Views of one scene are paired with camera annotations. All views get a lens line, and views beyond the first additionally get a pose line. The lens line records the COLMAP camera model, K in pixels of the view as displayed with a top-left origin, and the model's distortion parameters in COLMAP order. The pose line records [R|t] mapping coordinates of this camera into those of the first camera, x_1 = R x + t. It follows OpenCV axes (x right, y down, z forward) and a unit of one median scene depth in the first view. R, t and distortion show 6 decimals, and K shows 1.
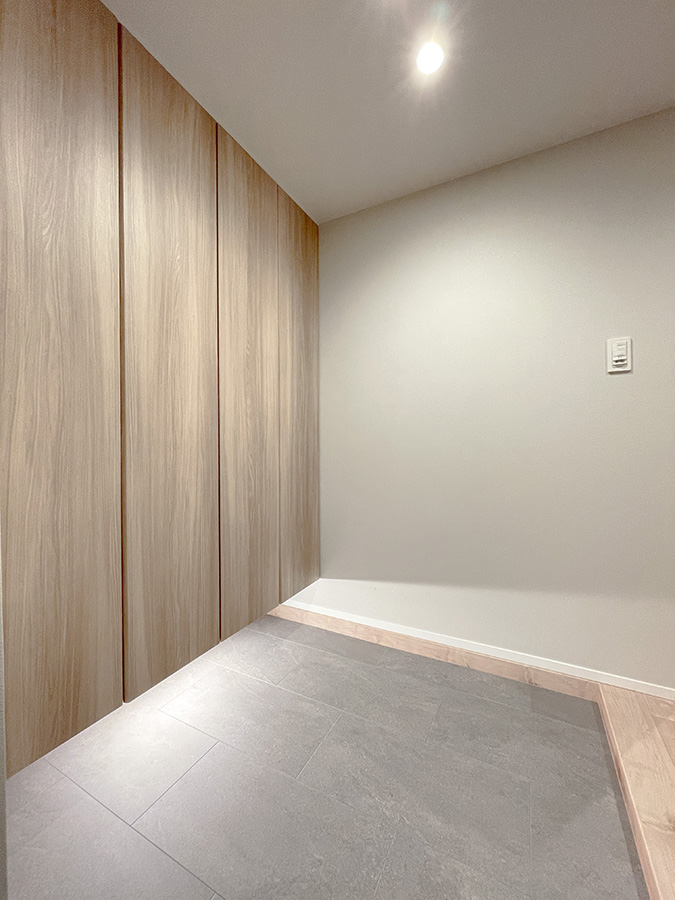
lens RADIAL K [[364.5, 0, 337.9], [0, 364.5, 444.7], [0, 0, 1]] dist [-0.012026, -0.000297]
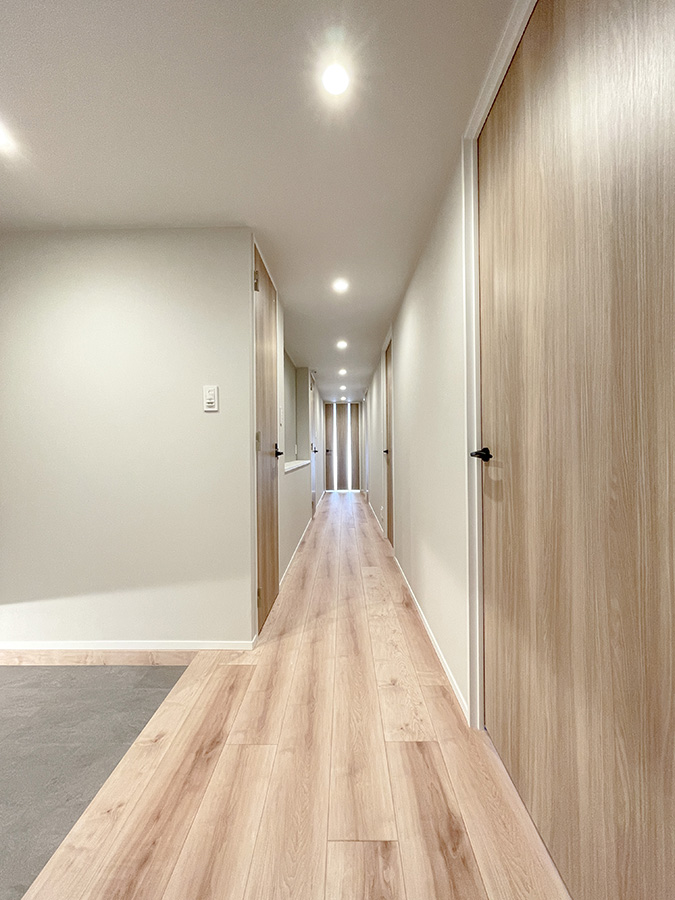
lens RADIAL K [[364.5, 0, 340.9], [0, 364.5, 448.5], [0, 0, 1]] dist [-0.012026, -0.000297]
pose [[0.885899, -0.005989, 0.463839, 0.491109], [0.009806, 0.999935, -0.005817, -0.043812], [-0.463774, 0.009702, 0.885901, -0.338994]]
